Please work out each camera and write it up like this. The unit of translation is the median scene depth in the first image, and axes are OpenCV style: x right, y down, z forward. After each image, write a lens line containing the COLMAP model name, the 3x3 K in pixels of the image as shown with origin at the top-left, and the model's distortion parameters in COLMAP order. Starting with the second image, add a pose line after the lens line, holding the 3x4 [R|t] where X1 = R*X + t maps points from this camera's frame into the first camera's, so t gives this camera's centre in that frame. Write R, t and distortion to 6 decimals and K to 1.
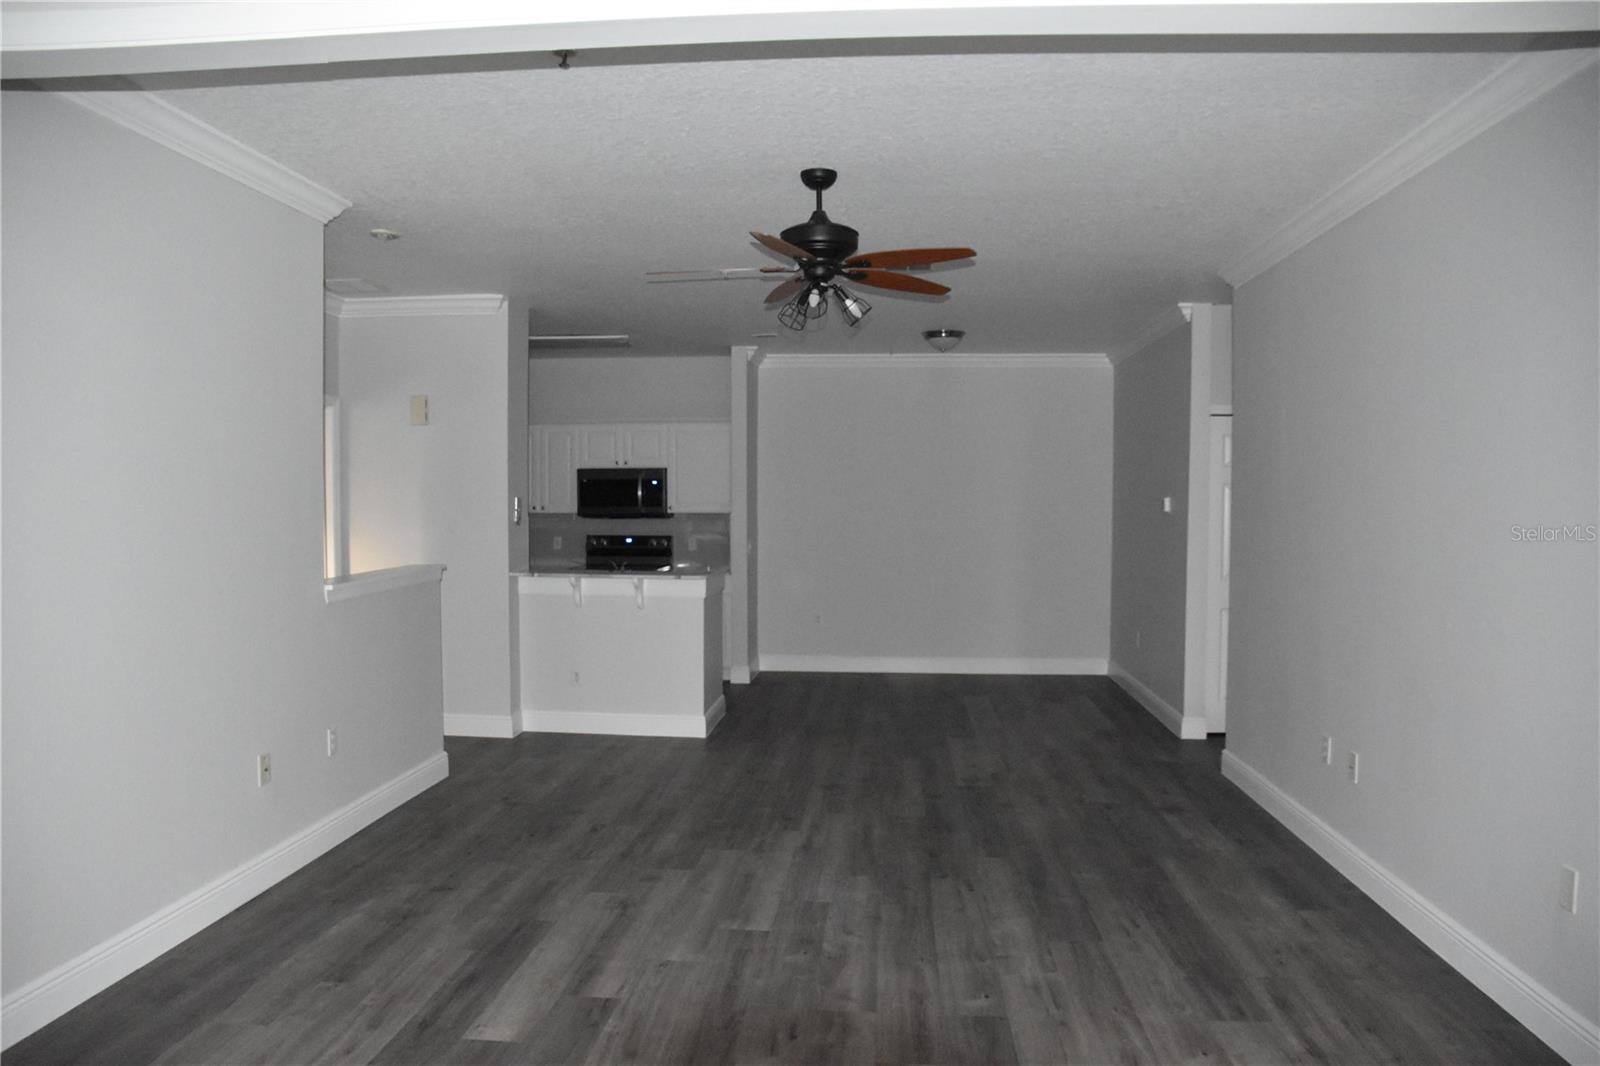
lens RADIAL K [[1133.1, 0, 801.7], [0, 1133.1, 542.1], [0, 0, 1]] dist [-0.135389, 0.083583]
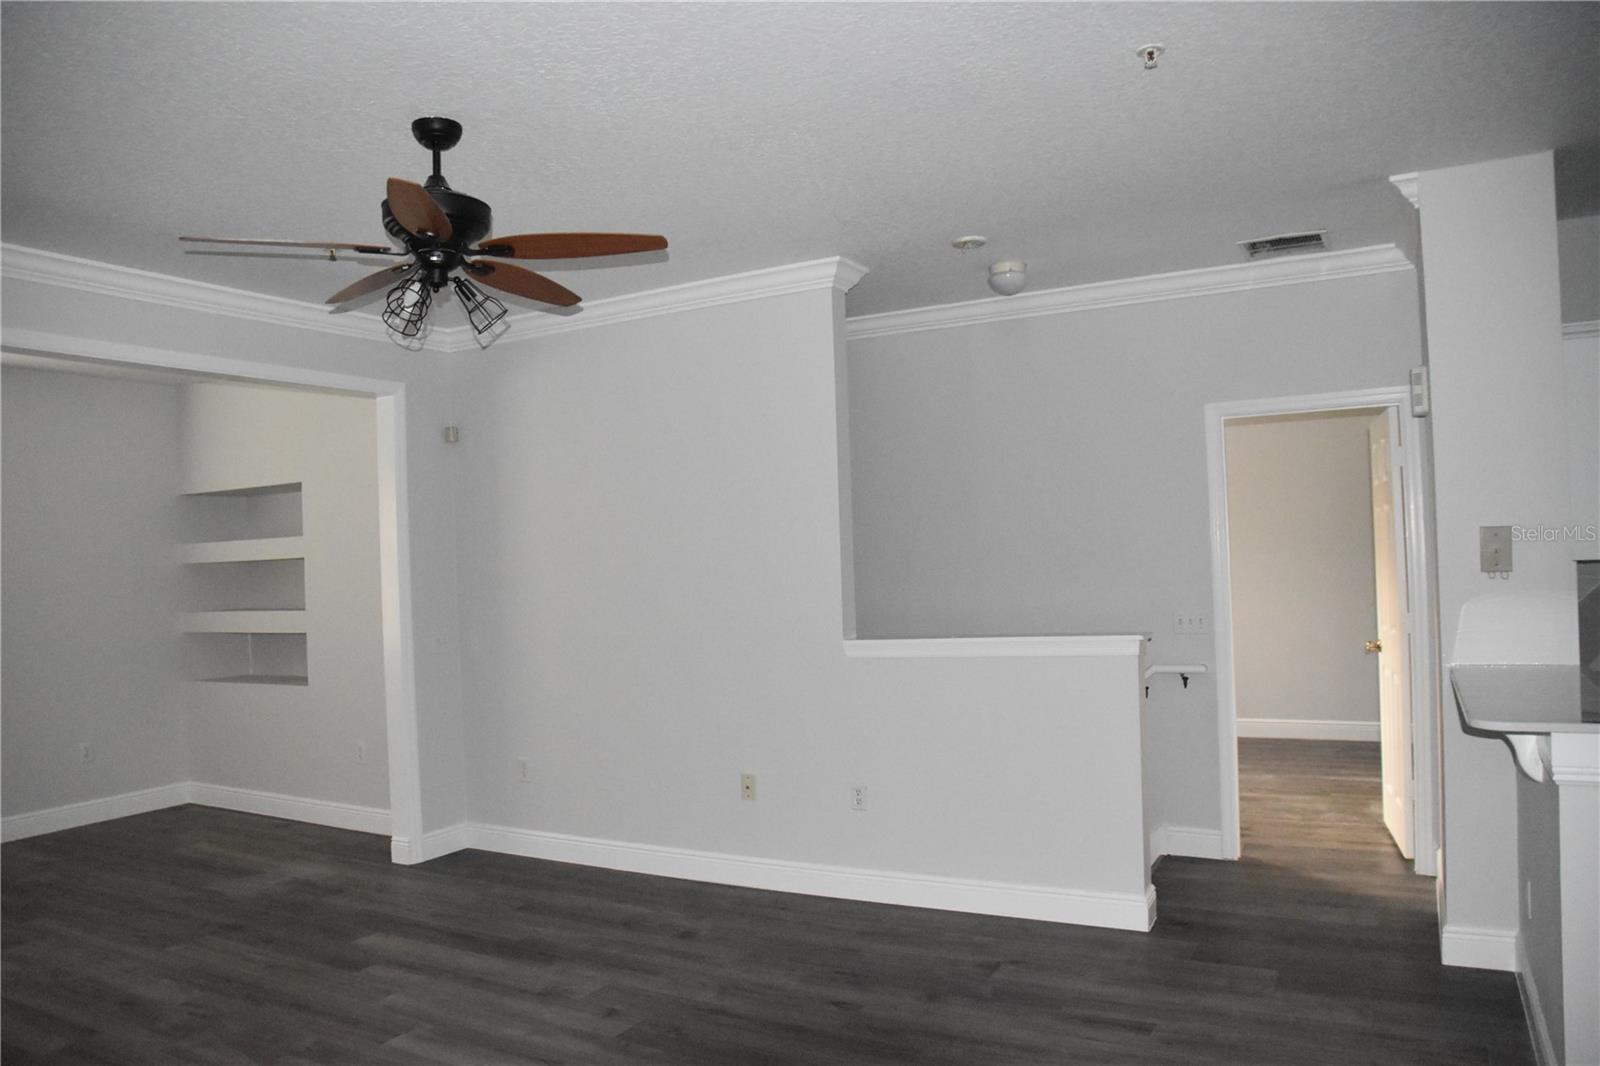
lens RADIAL K [[1133.1, 0, 801.7], [0, 1133.1, 542.1], [0, 0, 1]] dist [-0.135389, 0.083583]
pose [[-0.406633, 0.004033, -0.913583, 0.579003], [0.003547, 0.999990, 0.002836, -0.058460], [0.913585, -0.002087, -0.406643, 1.500032]]
